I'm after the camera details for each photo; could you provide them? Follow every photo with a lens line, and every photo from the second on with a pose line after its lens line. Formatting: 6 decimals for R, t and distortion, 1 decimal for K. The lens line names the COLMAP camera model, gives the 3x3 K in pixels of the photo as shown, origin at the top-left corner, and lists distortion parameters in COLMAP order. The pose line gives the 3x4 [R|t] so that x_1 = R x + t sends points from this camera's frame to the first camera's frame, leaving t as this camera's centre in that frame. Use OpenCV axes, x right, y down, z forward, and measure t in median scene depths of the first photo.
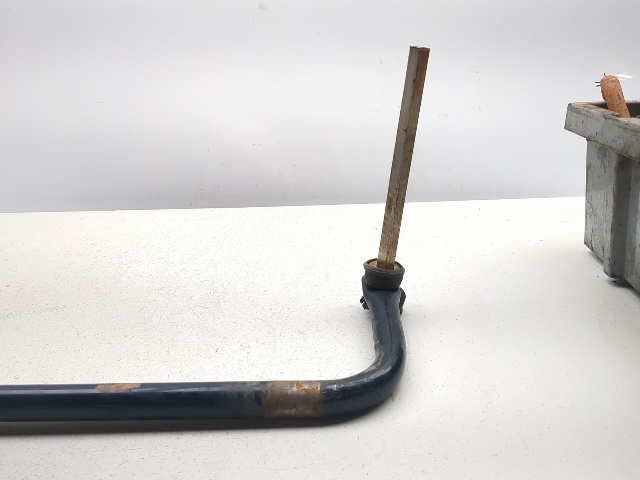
lens RADIAL K [[568.8, 0, 321.1], [0, 568.8, 238.4], [0, 0, 1]] dist [0.025850, -0.095021]
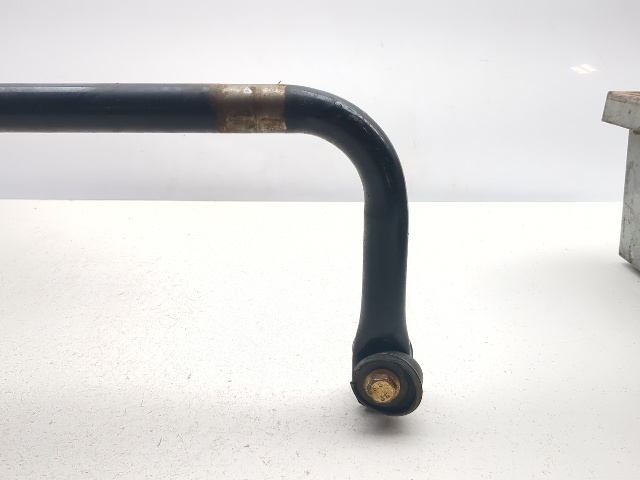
lens RADIAL K [[568.8, 0, 318.9], [0, 568.8, 243.8], [0, 0, 1]] dist [0.025850, -0.095021]
pose [[0.998532, 0.030641, 0.044674, -0.035508], [-0.030771, 0.999524, 0.002238, 0.005492], [-0.044584, -0.003609, 0.998999, 0.163382]]
